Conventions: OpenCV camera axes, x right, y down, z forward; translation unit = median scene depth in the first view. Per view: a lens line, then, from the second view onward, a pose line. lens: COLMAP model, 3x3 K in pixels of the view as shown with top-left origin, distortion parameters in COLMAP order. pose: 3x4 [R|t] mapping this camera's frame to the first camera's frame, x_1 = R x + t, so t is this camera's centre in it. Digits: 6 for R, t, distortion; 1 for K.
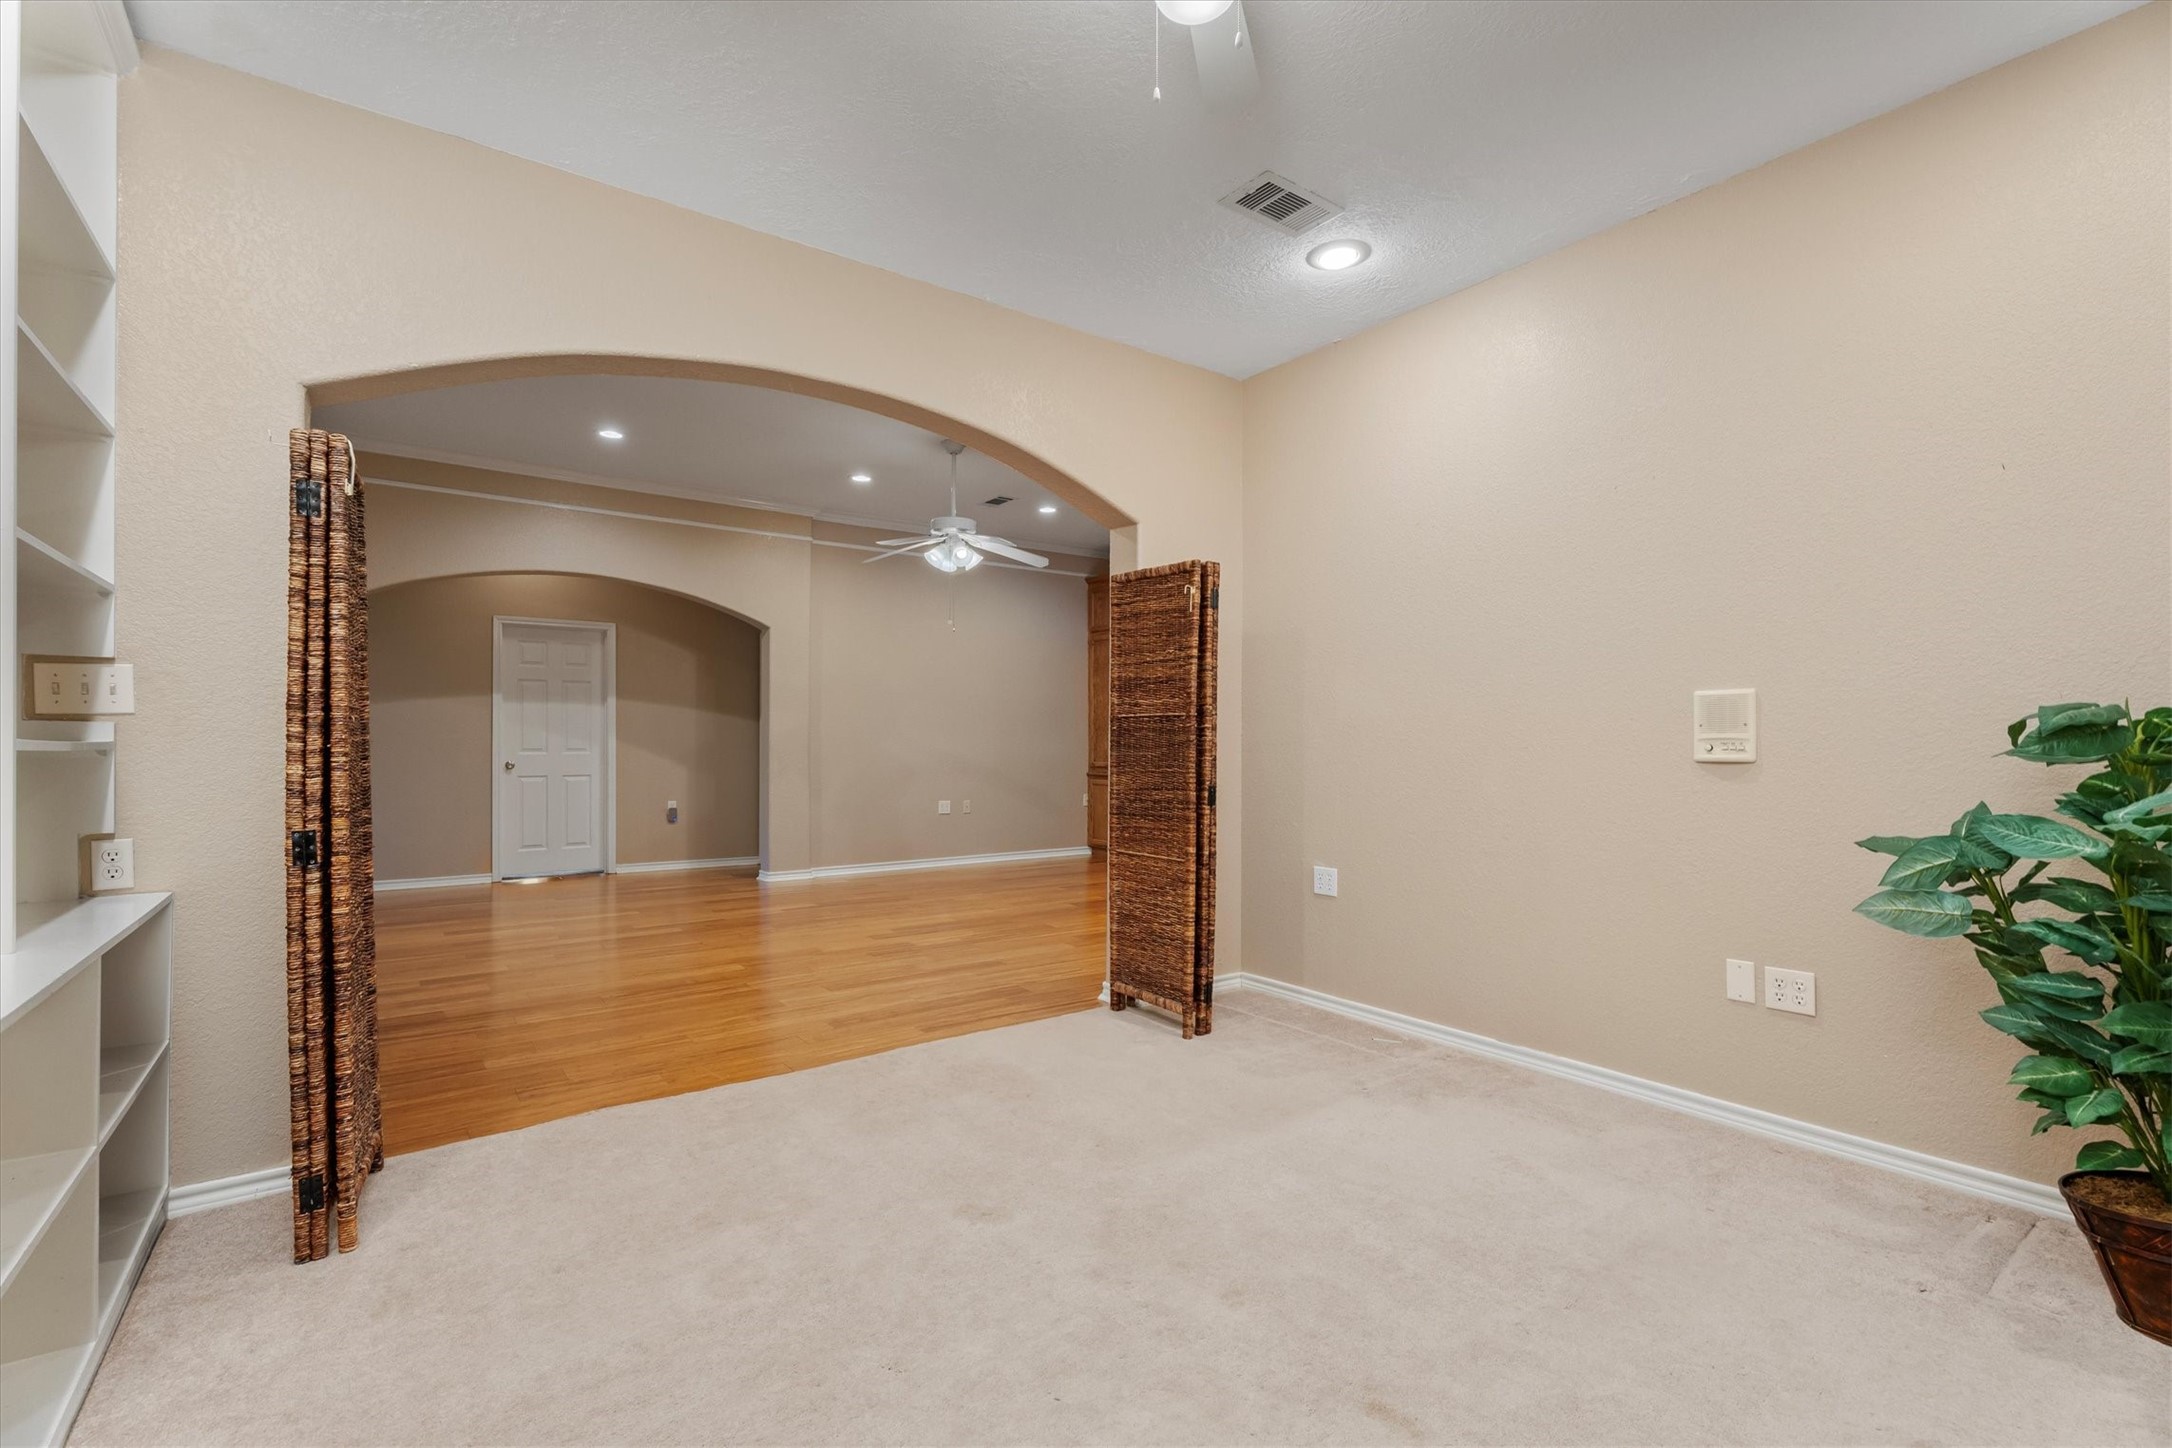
lens RADIAL K [[970.1, 0, 1078.9], [0, 970.1, 740.4], [0, 0, 1]] dist [0.000593, -0.001469]
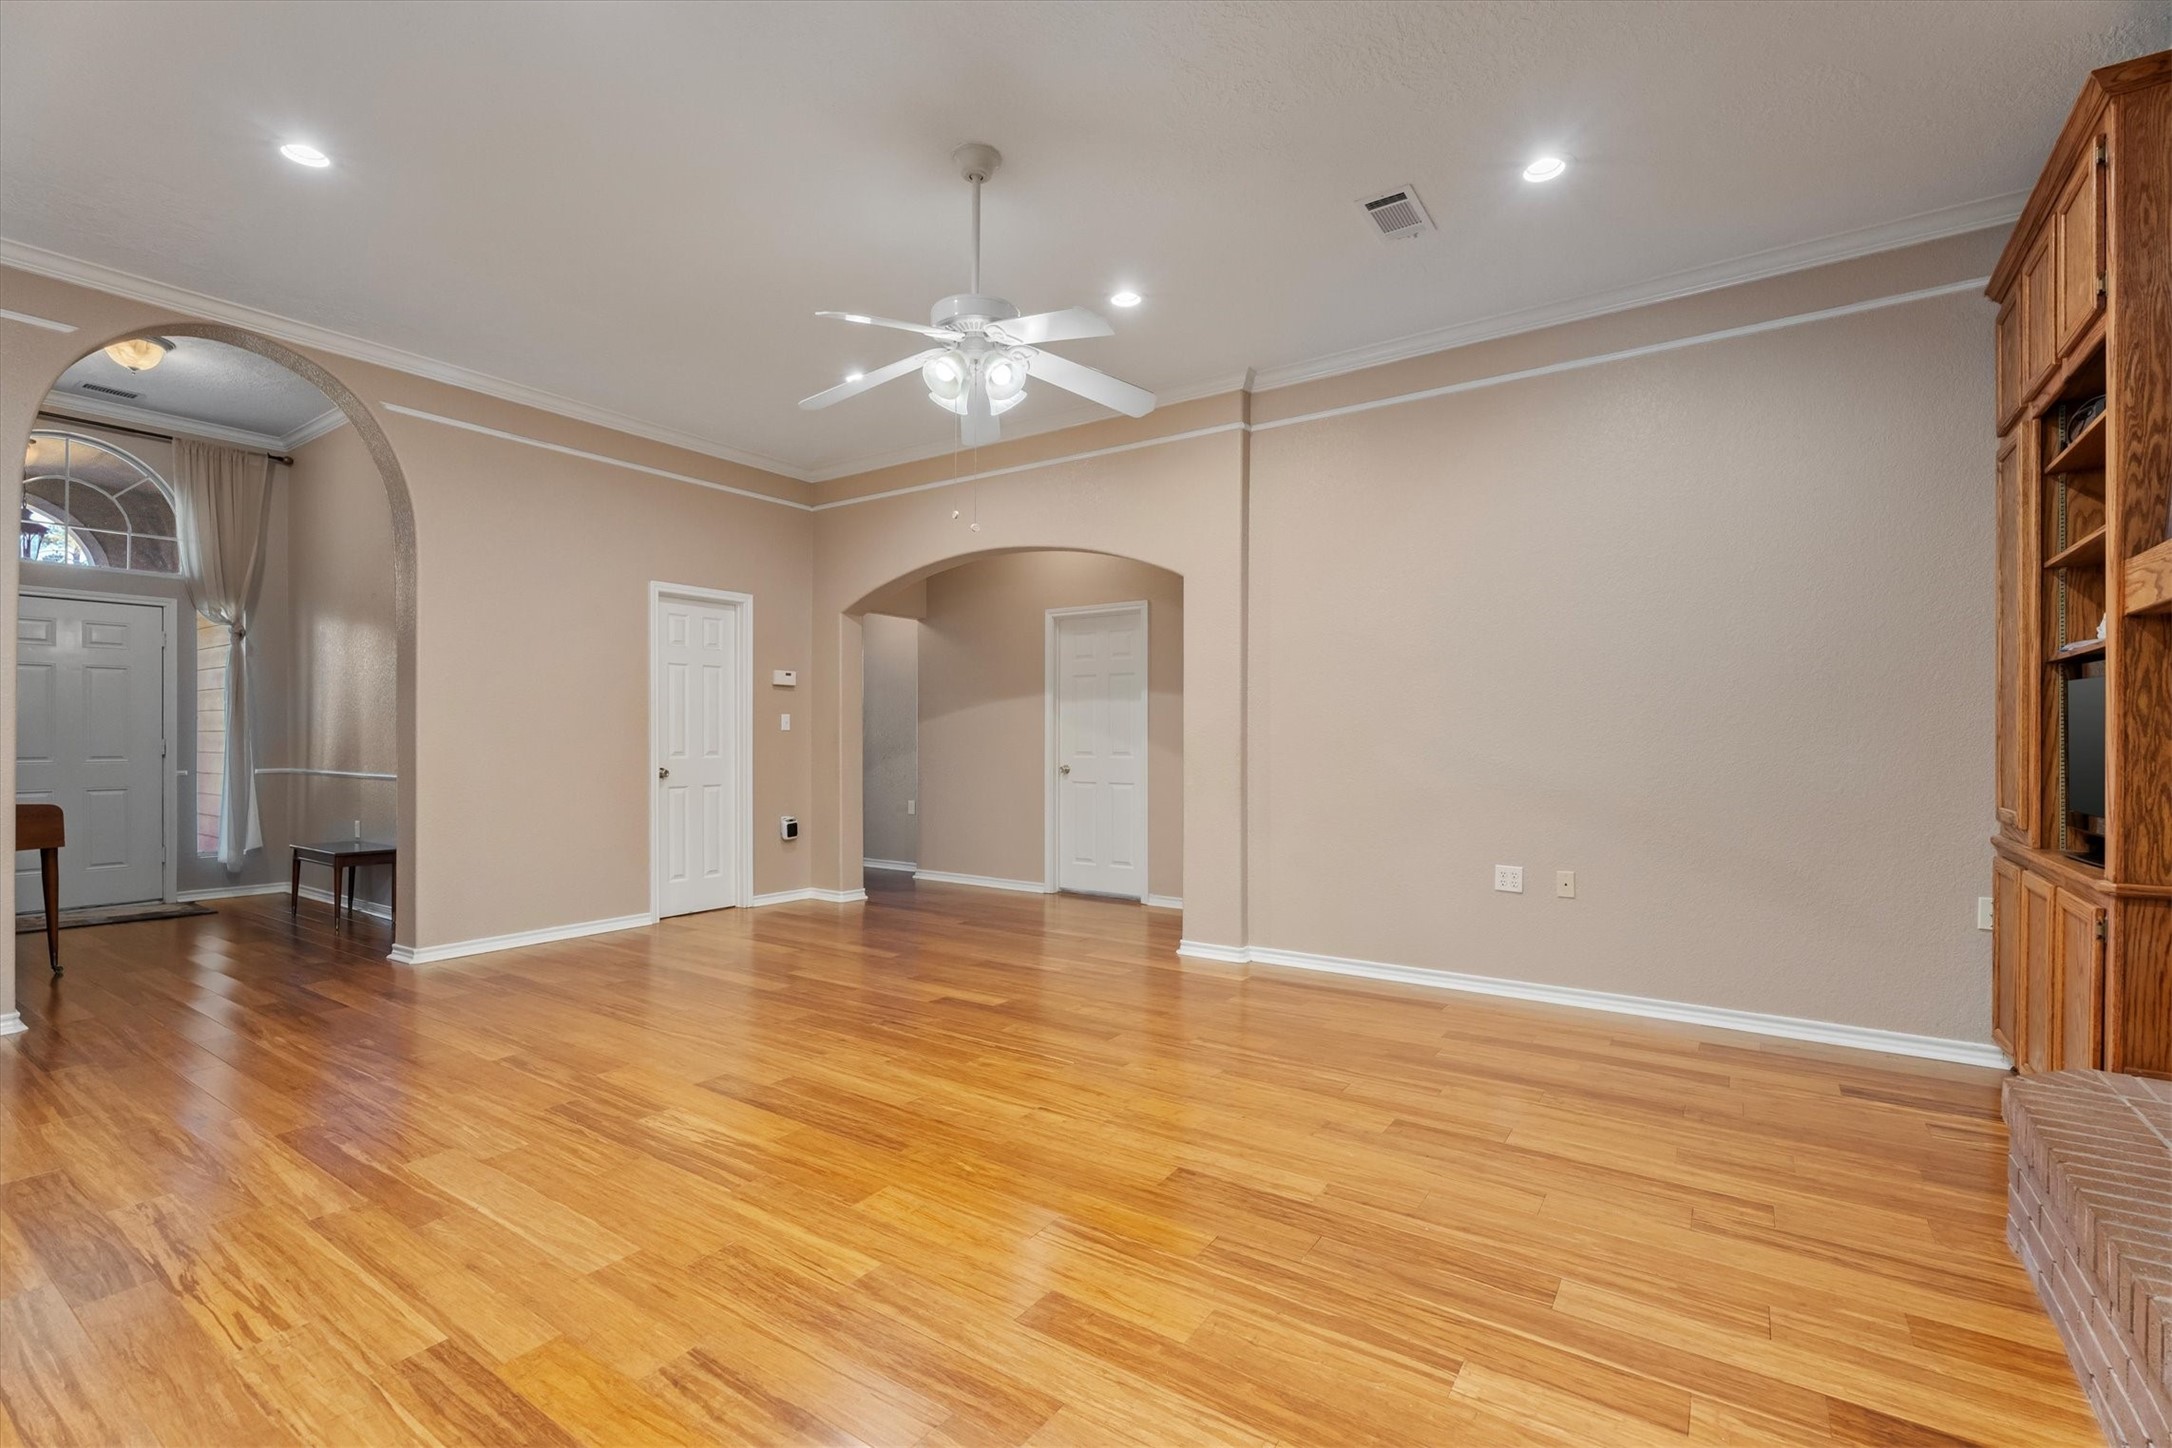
lens RADIAL K [[970.1, 0, 1083.7], [0, 970.1, 738.9], [0, 0, 1]] dist [0.000593, -0.001469]
pose [[0.326386, -0.002070, -0.945234, 0.290349], [0.000870, 0.999998, -0.001889, -0.002230], [0.945236, -0.000206, 0.326387, 0.707476]]
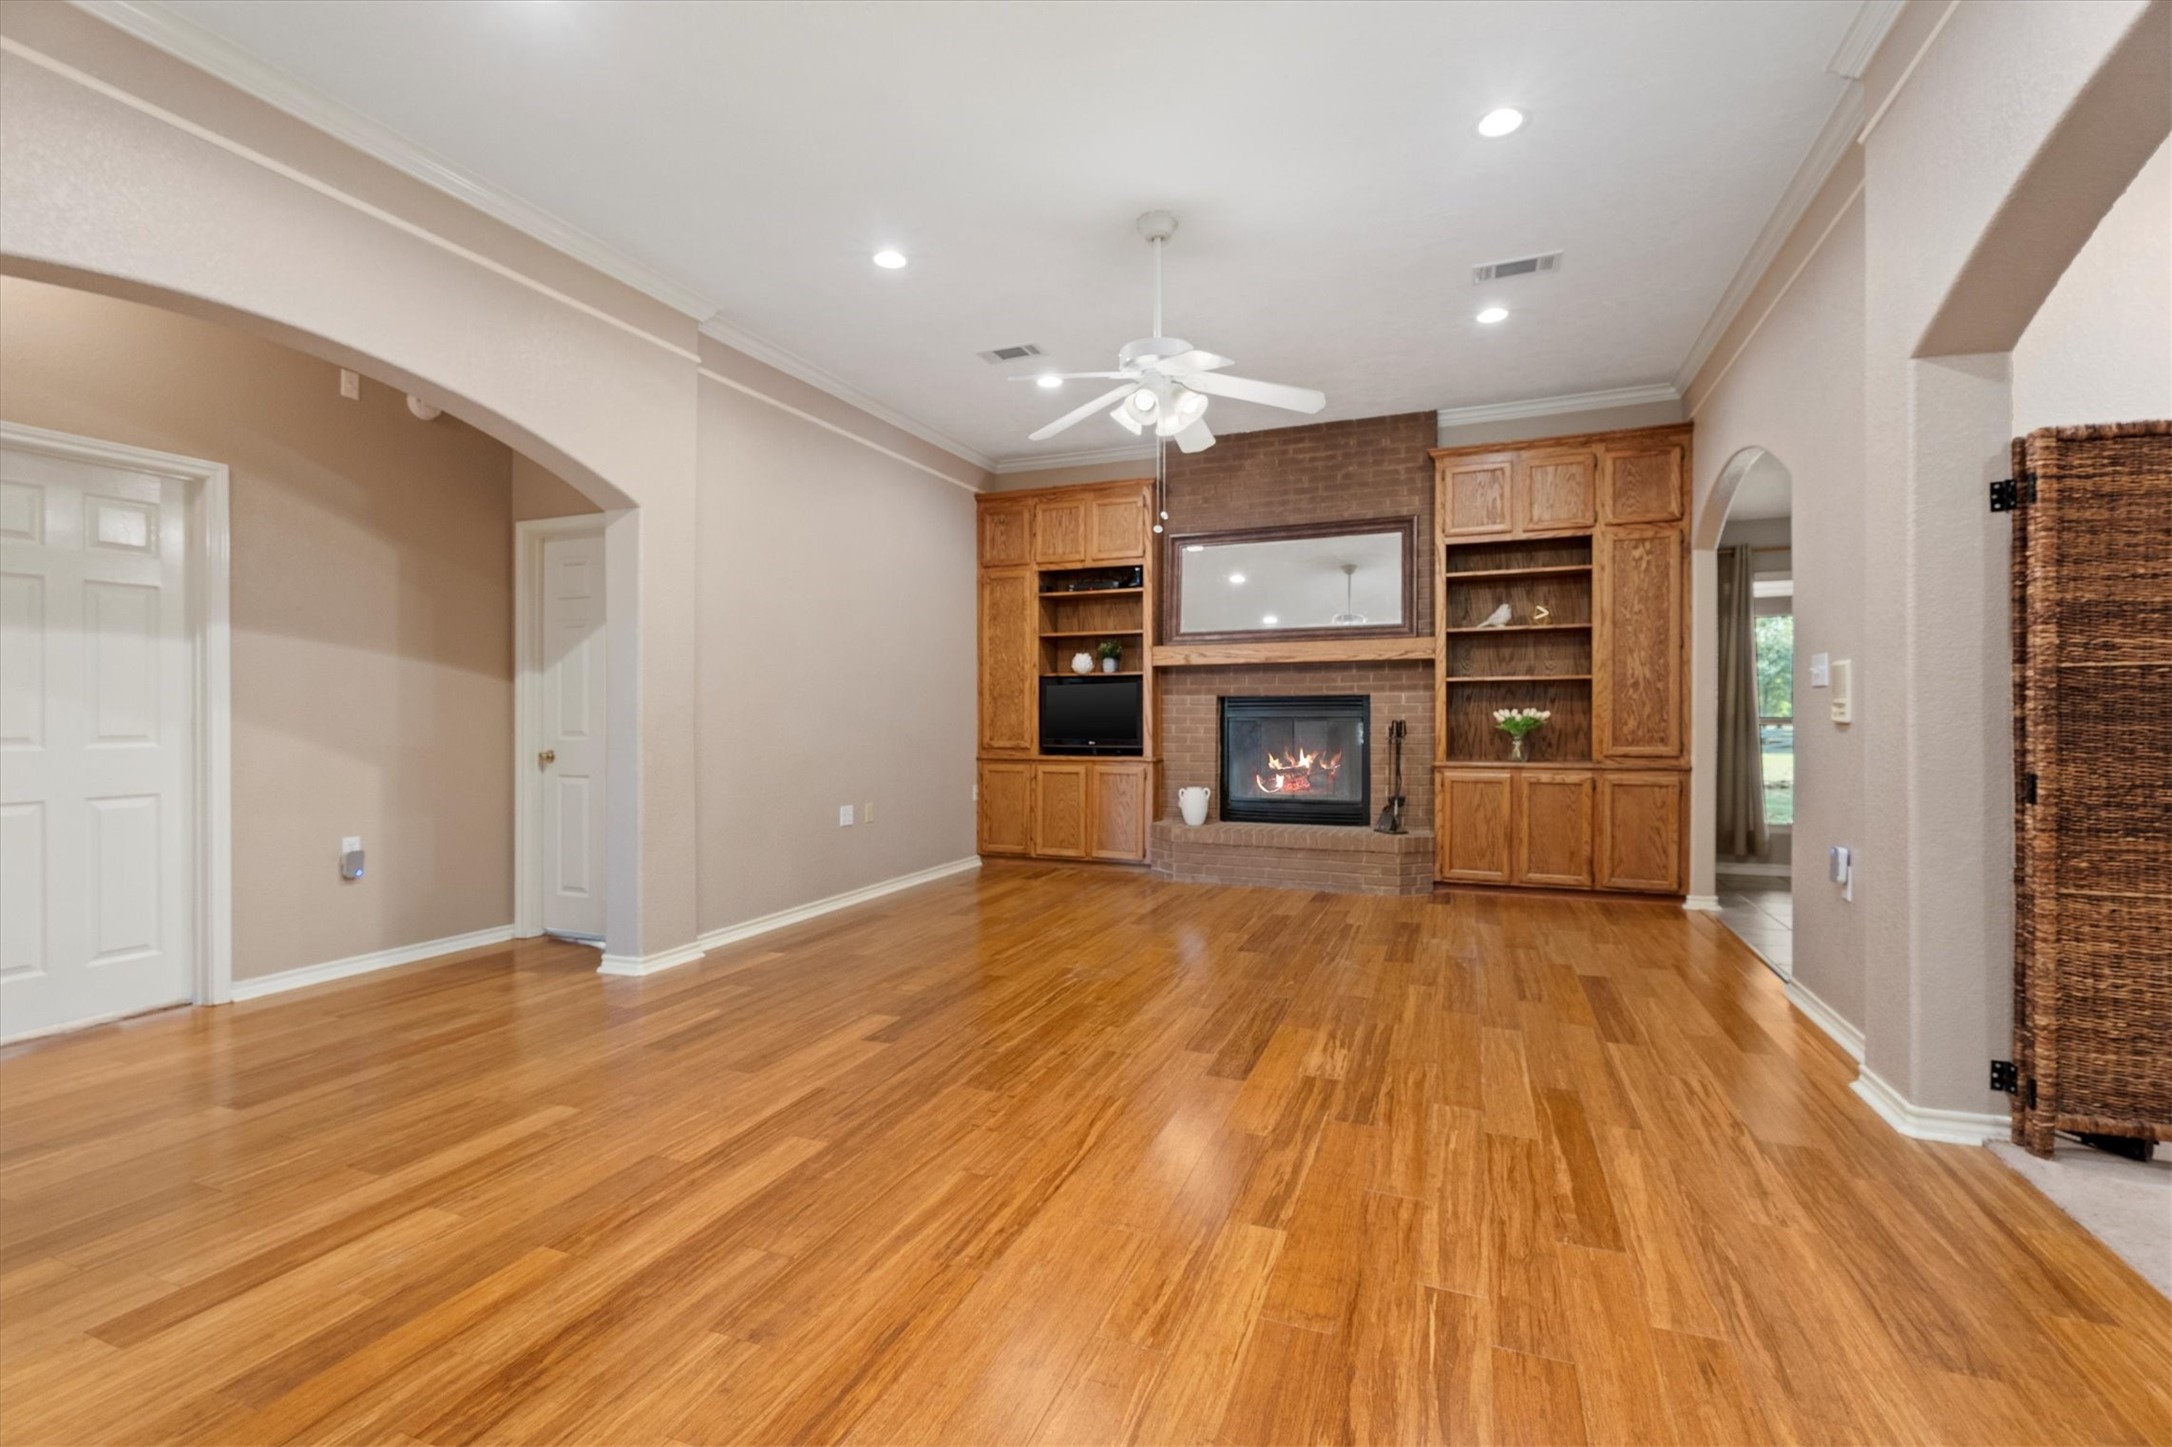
lens RADIAL K [[970.1, 0, 1077.8], [0, 970.1, 714.8], [0, 0, 1]] dist [0.000593, -0.001469]
pose [[0.850460, -0.006617, 0.525998, -0.390618], [0.006123, 0.999978, 0.002679, -0.000044], [-0.526004, 0.000942, 0.850481, 0.405465]]
